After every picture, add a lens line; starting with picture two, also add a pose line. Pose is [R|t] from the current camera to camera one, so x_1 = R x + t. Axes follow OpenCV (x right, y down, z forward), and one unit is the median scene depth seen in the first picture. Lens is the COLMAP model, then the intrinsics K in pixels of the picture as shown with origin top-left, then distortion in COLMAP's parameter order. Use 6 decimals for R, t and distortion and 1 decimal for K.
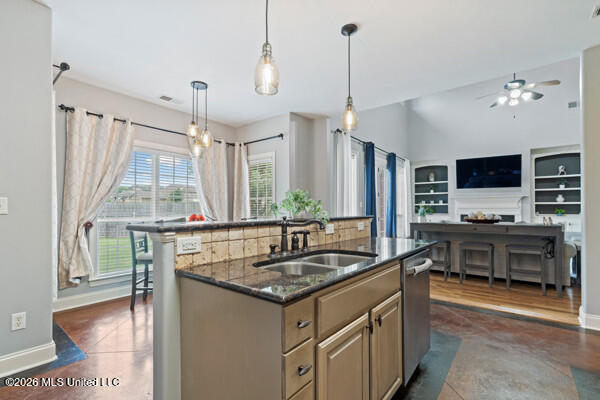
lens RADIAL K [[275.5, 0, 299.2], [0, 275.5, 203.3], [0, 0, 1]] dist [-0.002848, 0.000491]
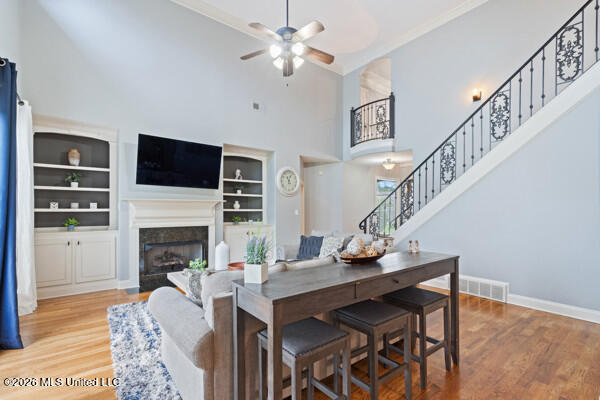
lens RADIAL K [[275.5, 0, 297.9], [0, 275.5, 206.8], [0, 0, 1]] dist [-0.002848, 0.000491]
pose [[0.227266, 0.016505, 0.973693, 0.078909], [-0.017439, 0.999765, -0.012877, -0.002497], [-0.973677, -0.014054, 0.227501, 0.494822]]
